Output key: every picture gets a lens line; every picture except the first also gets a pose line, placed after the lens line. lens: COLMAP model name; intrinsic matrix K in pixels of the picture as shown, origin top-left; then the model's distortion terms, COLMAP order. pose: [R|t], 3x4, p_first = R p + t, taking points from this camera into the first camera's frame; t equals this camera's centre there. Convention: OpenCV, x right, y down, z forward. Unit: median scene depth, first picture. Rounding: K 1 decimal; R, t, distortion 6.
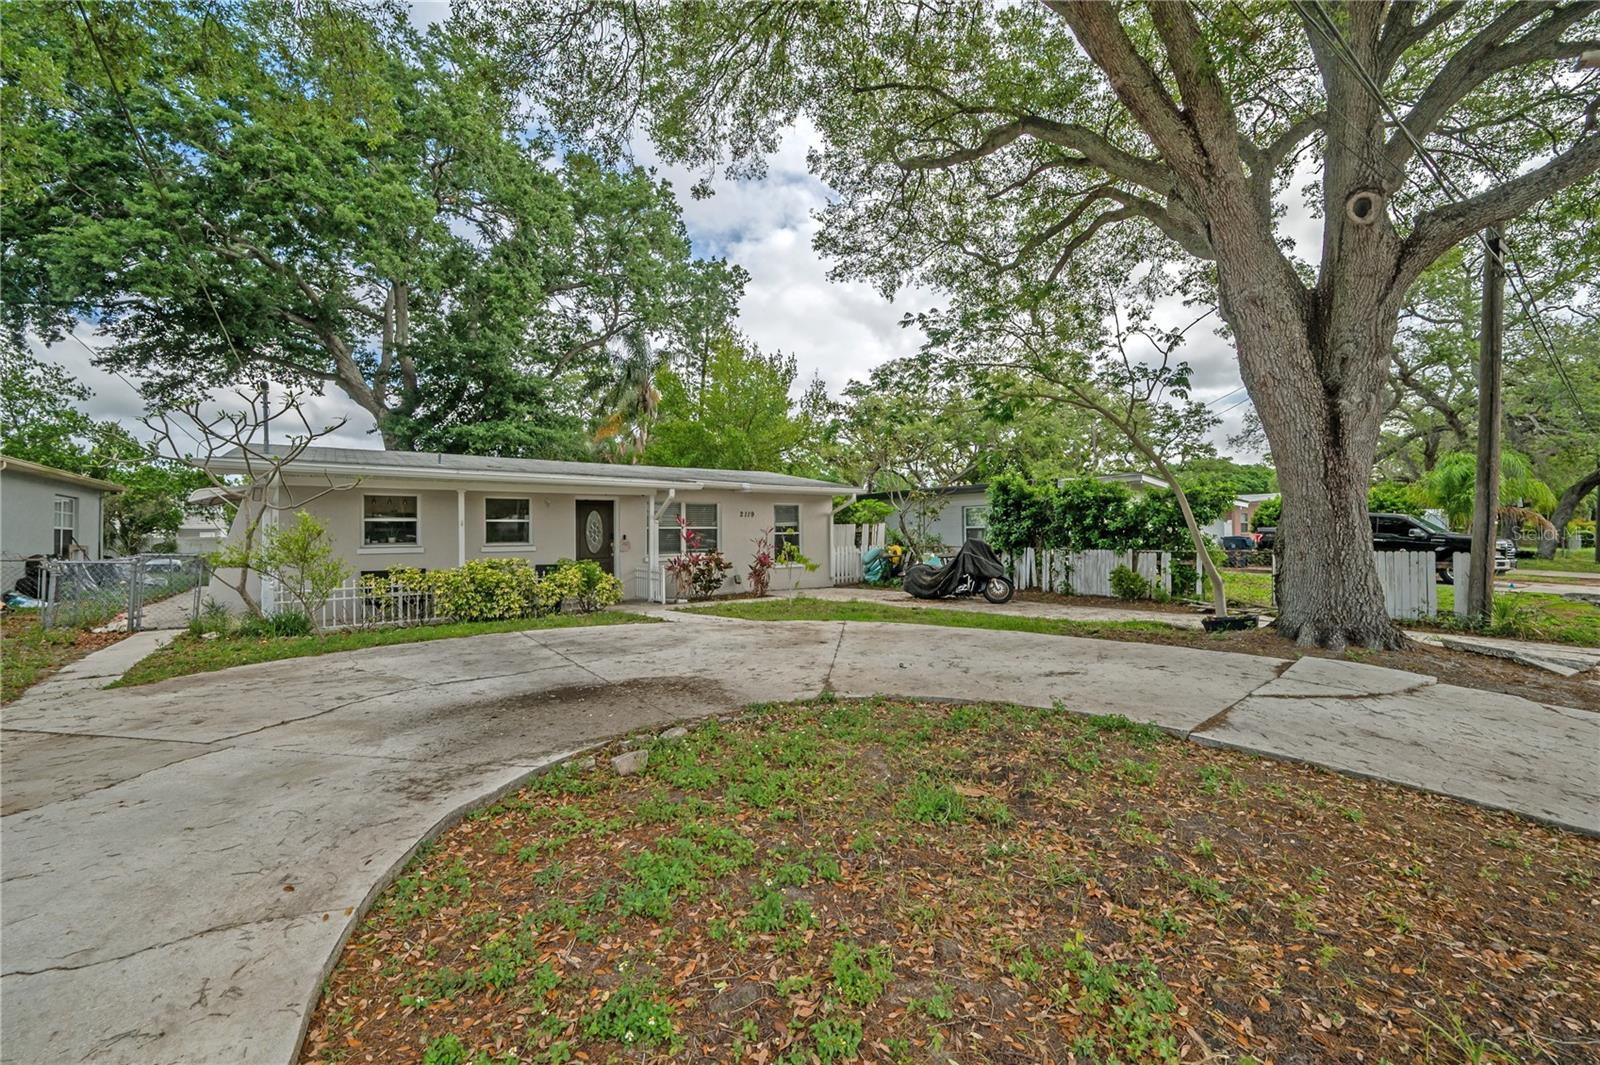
lens RADIAL K [[639.2, 0, 808.4], [0, 639.2, 524.8], [0, 0, 1]] dist [0.003503, 0.000487]
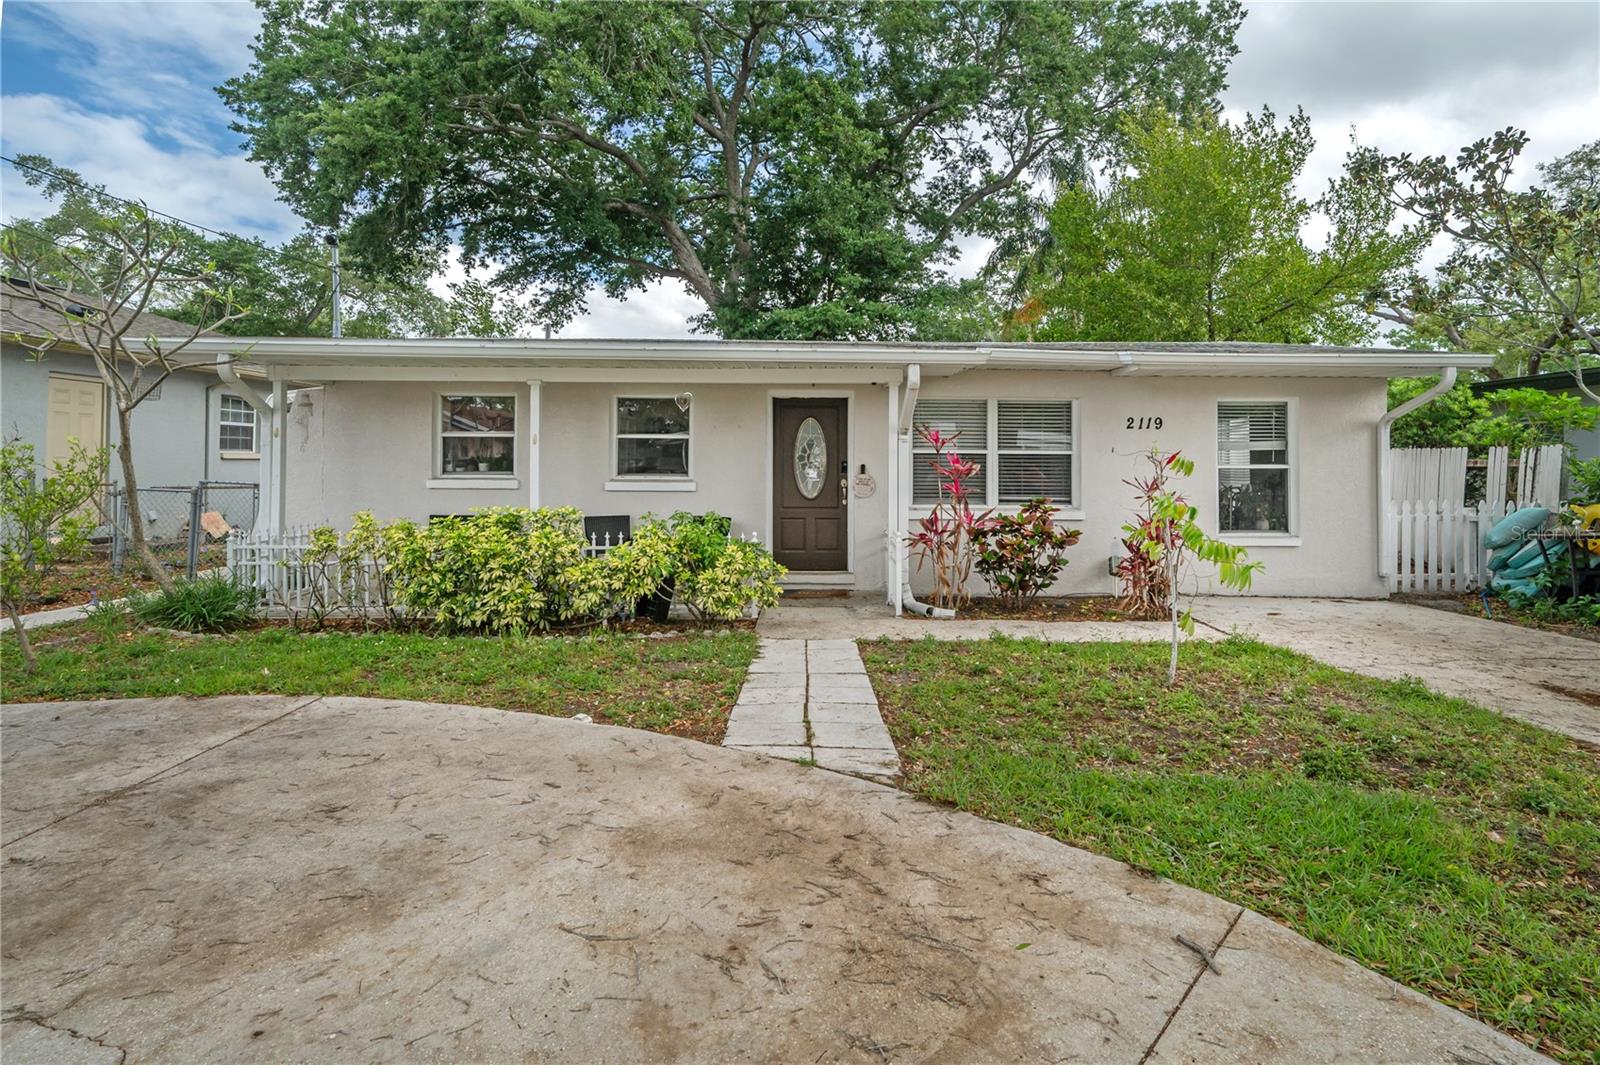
lens RADIAL K [[815.9, 0, 802.5], [0, 815.9, 454.5], [0, 0, 1]] dist [-0.000478, 0.000100]
pose [[0.800549, 0.009275, -0.599195, 0.051839], [-0.006003, 0.999954, 0.007458, 0.002246], [0.599237, -0.002373, 0.800568, 0.356593]]
